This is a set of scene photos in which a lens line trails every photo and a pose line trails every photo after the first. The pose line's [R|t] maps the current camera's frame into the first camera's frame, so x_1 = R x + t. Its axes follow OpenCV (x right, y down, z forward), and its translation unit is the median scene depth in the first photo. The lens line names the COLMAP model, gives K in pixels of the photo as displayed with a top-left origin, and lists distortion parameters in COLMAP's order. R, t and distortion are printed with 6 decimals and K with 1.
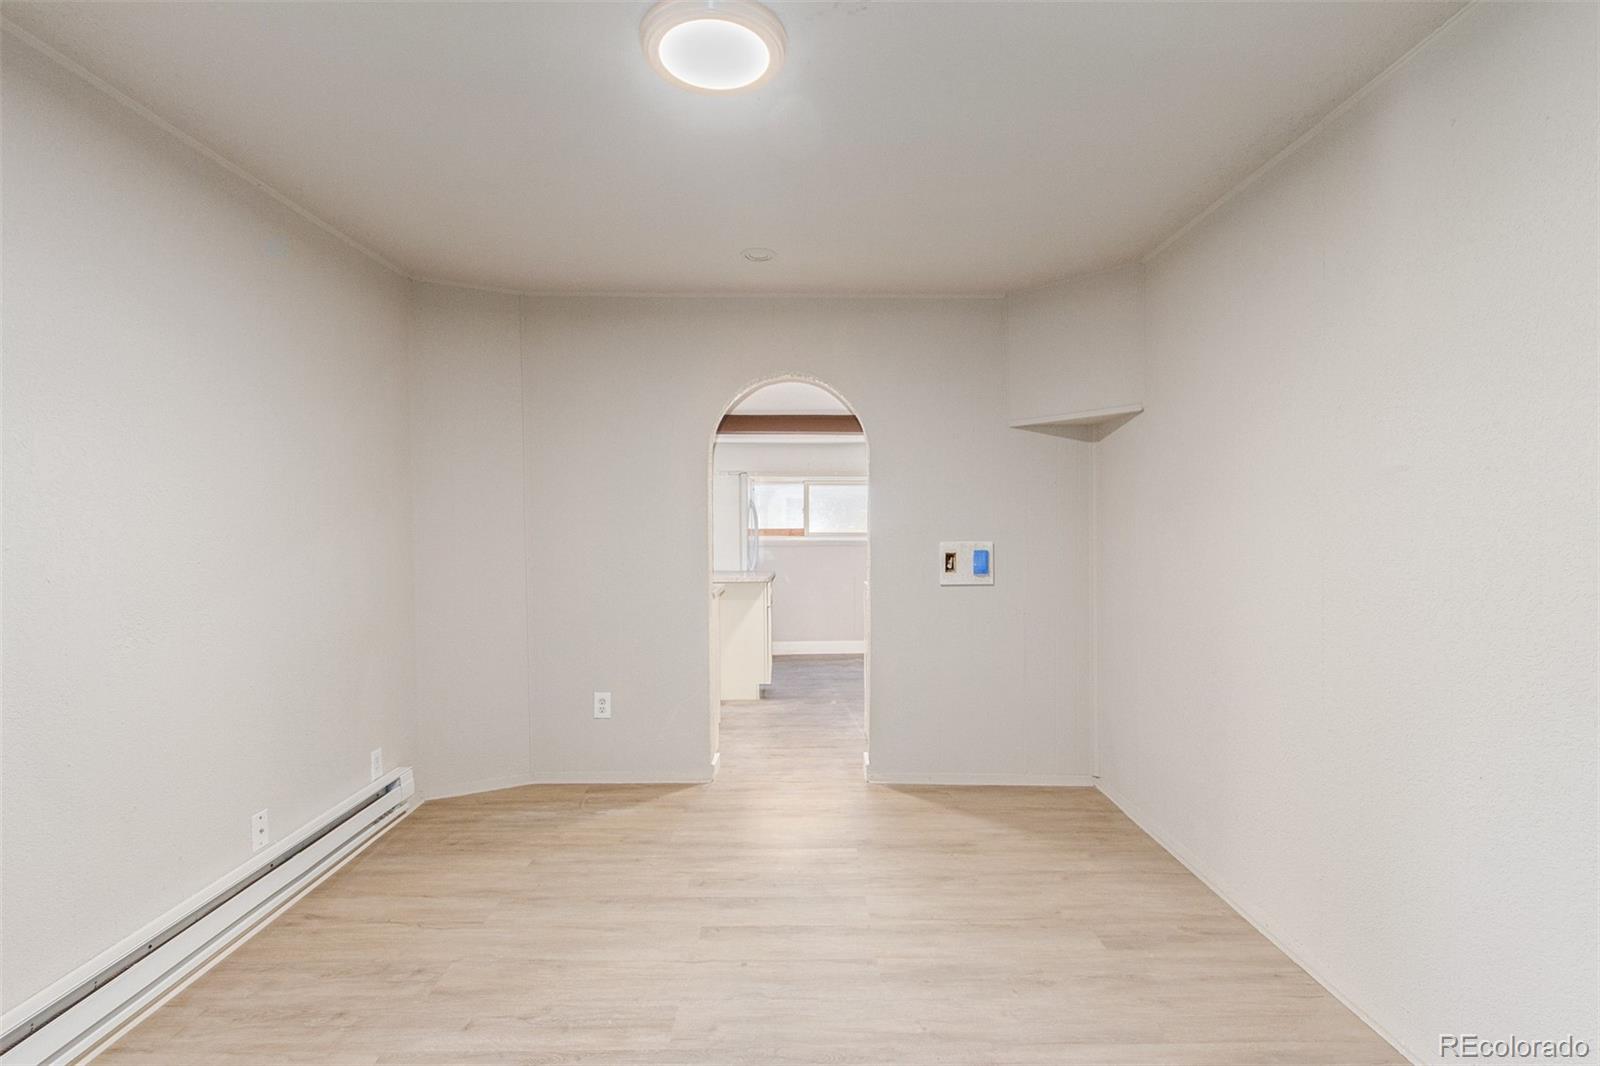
lens RADIAL K [[733.5, 0, 800.0], [0, 733.5, 528.3], [0, 0, 1]] dist [-0.006811, 0.000196]
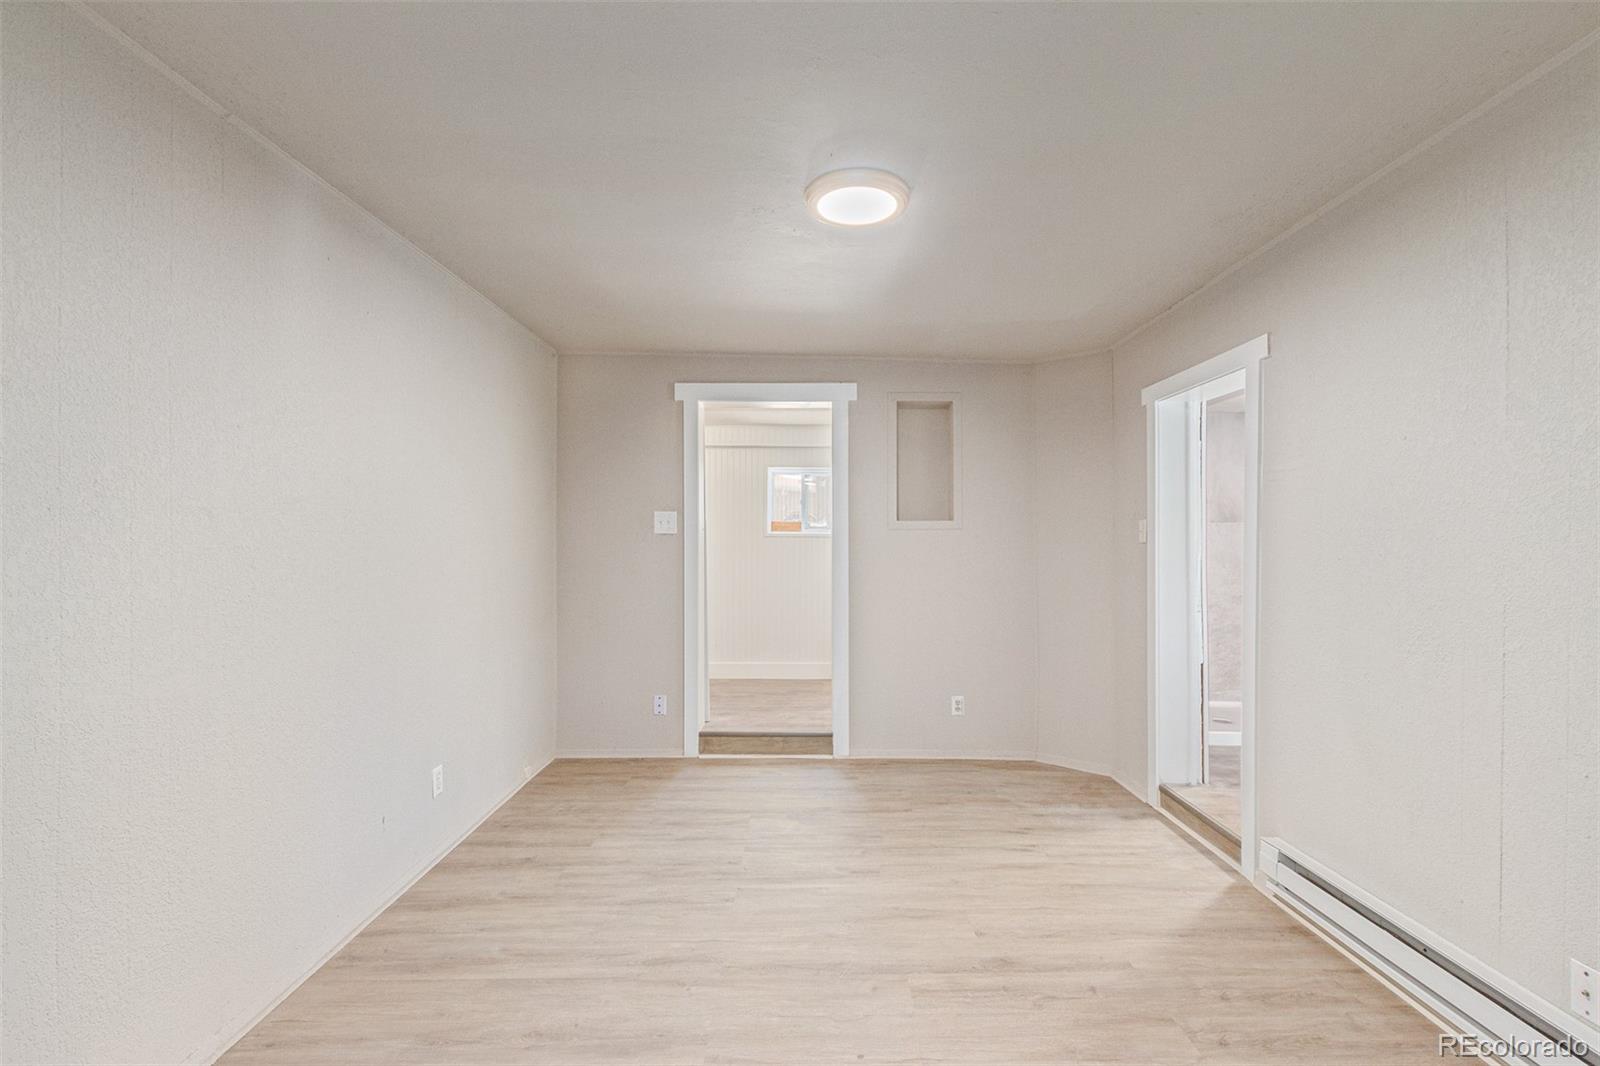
lens RADIAL K [[733.5, 0, 800.7], [0, 733.5, 537.2], [0, 0, 1]] dist [-0.006811, 0.000196]
pose [[-0.999925, 0.005302, 0.010999, -0.020337], [0.005398, 0.999947, 0.008714, -0.026131], [-0.010952, 0.008773, -0.999902, 2.069178]]
